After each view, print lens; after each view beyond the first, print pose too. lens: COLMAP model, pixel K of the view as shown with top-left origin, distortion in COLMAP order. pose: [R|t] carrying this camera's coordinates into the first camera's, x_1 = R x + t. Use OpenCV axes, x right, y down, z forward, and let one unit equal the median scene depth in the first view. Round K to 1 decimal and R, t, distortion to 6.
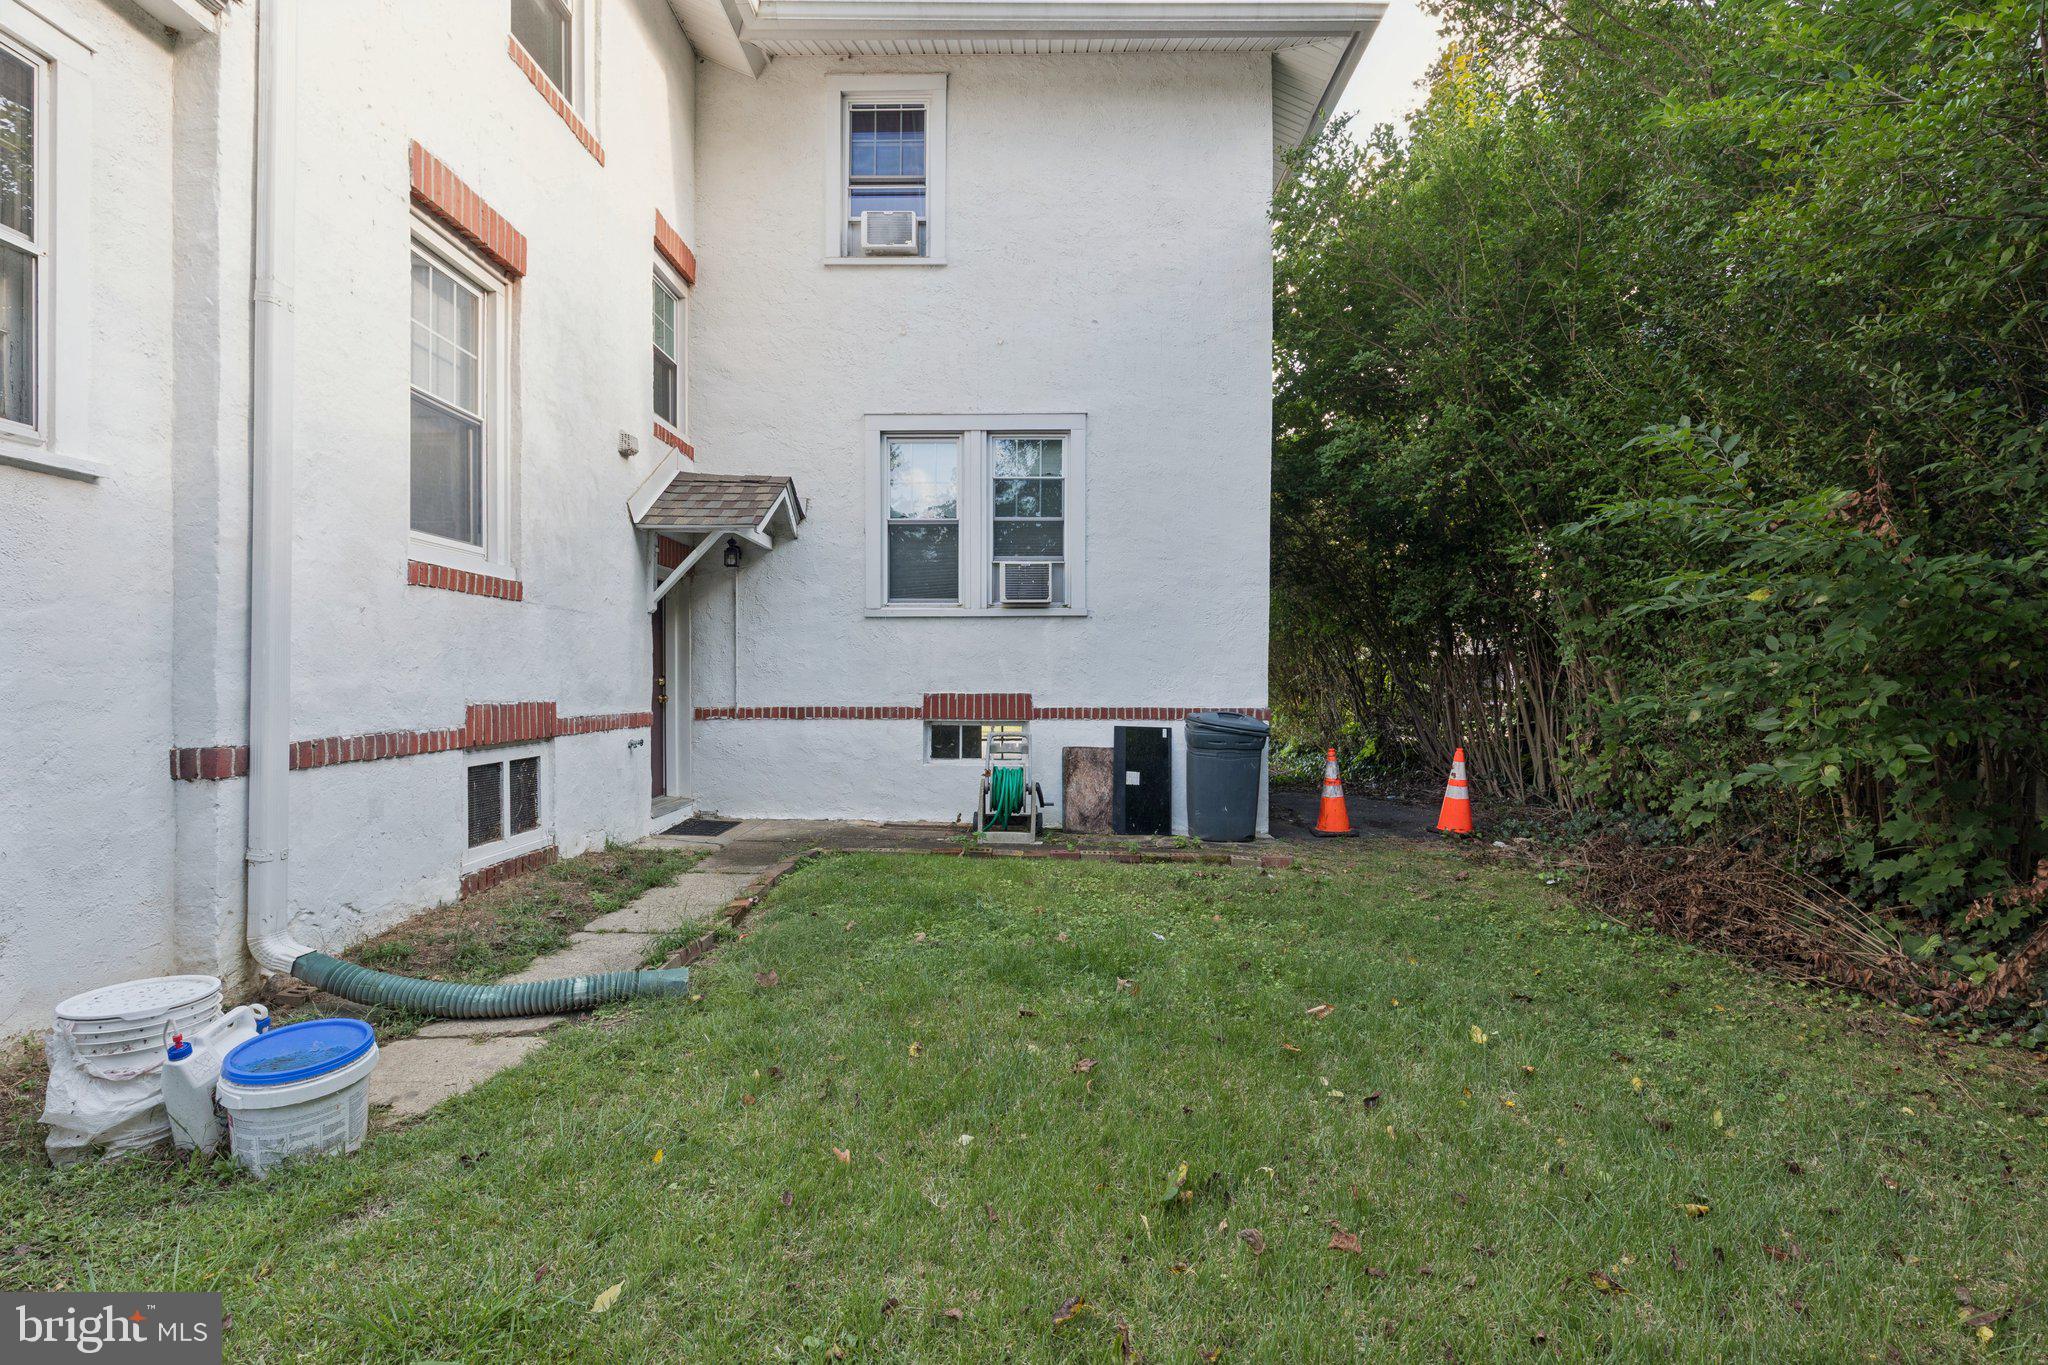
lens RADIAL K [[920.7, 0, 1044.0], [0, 920.7, 673.8], [0, 0, 1]] dist [-0.000869, -0.001864]
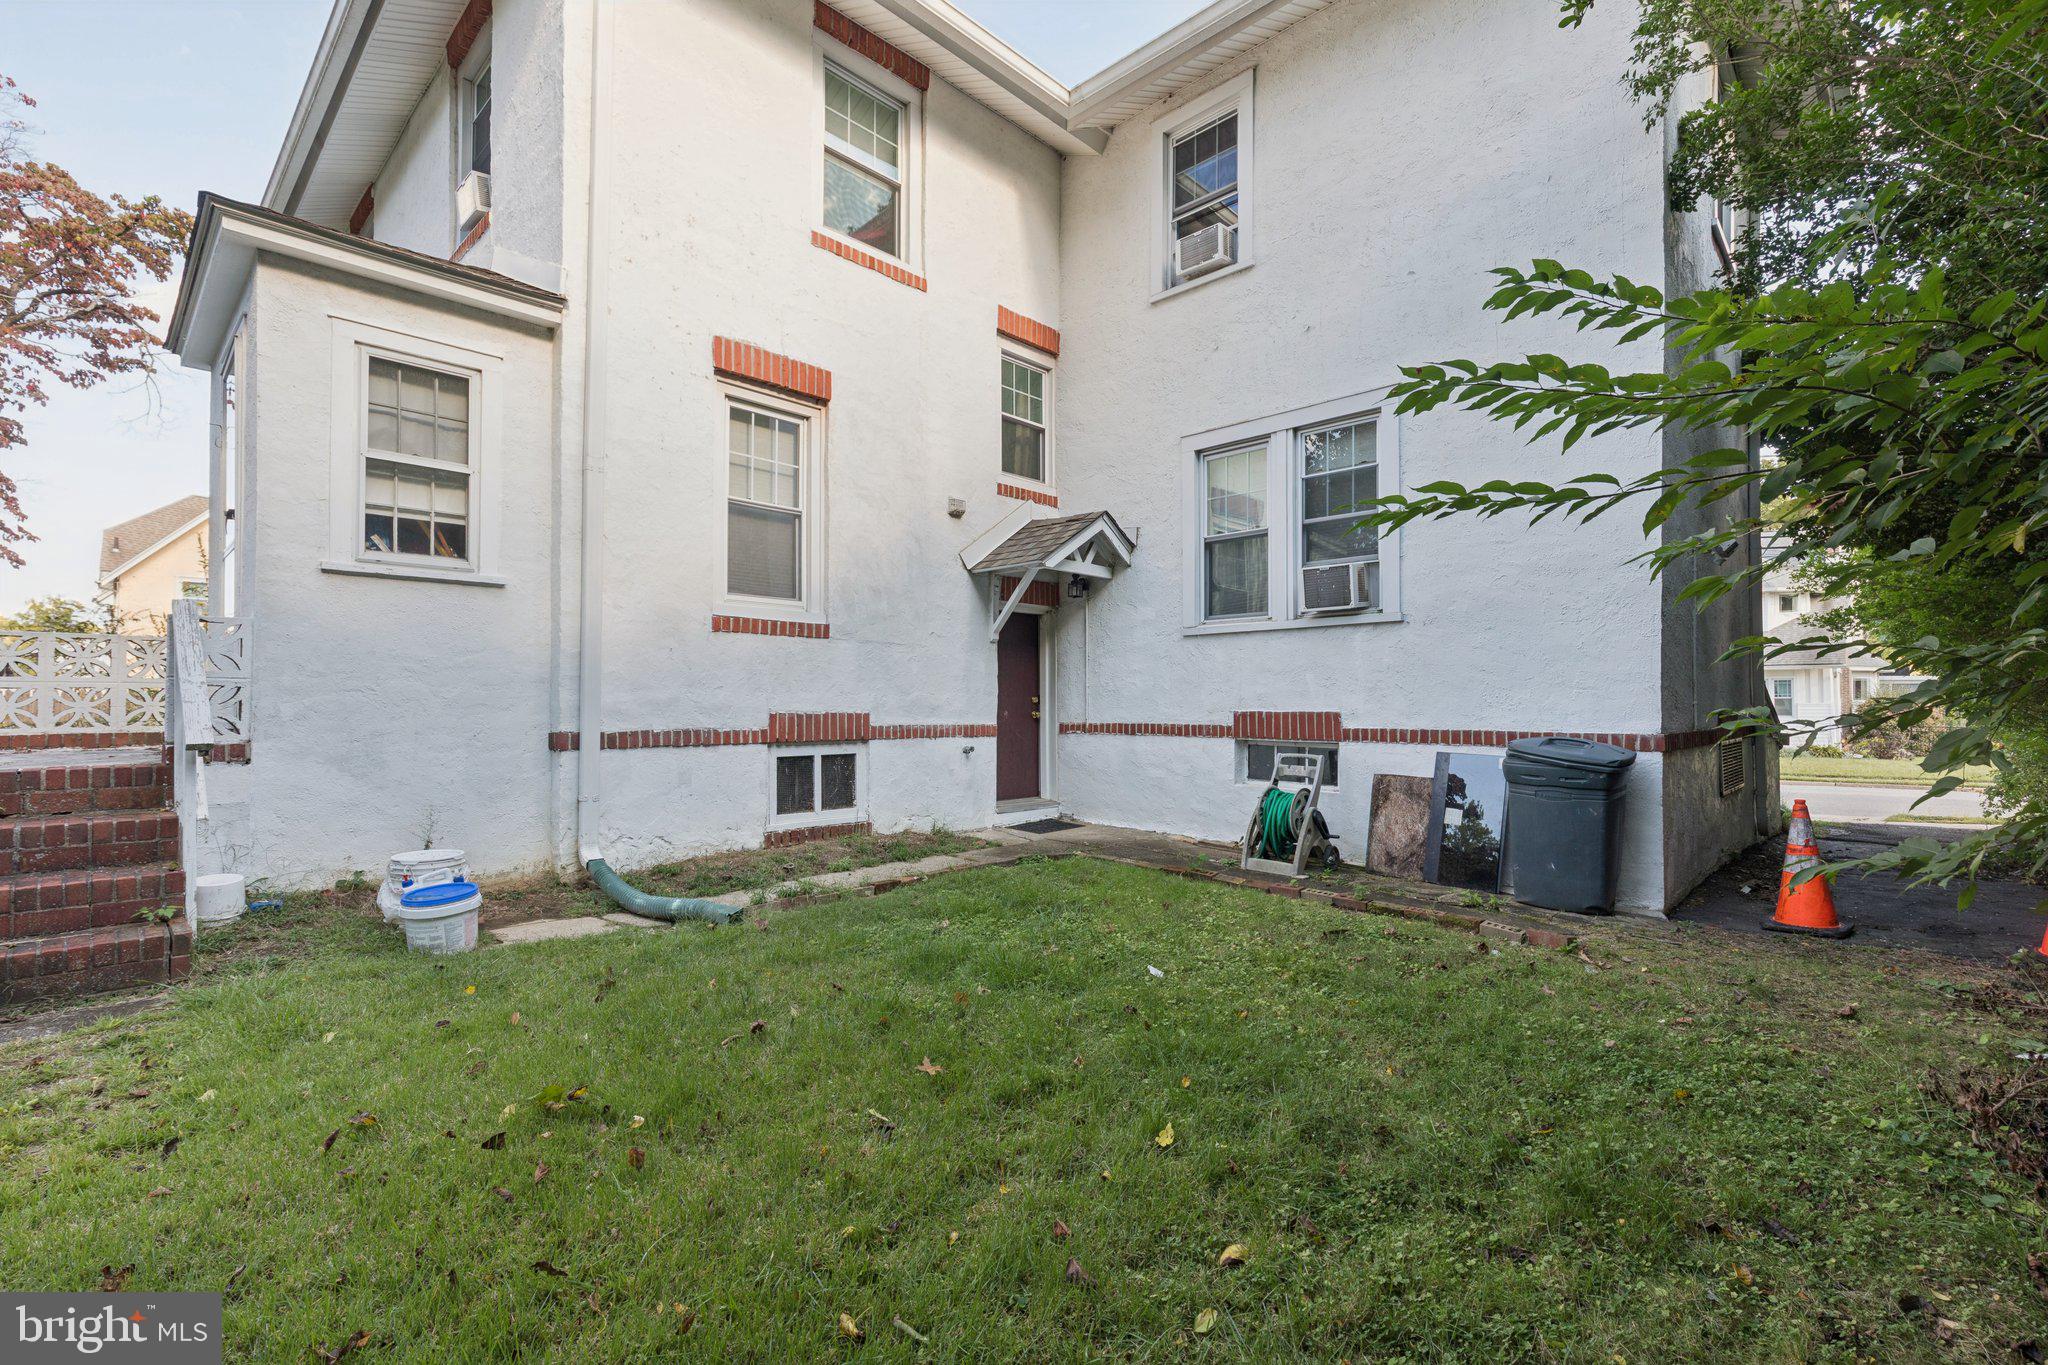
lens RADIAL K [[920.7, 0, 1030.3], [0, 920.7, 690.0], [0, 0, 1]] dist [-0.000869, -0.001864]
pose [[0.718211, -0.011041, -0.695737, 0.394719], [0.003091, 0.999915, -0.012677, 0.010498], [0.695818, 0.006954, 0.718184, 0.153380]]
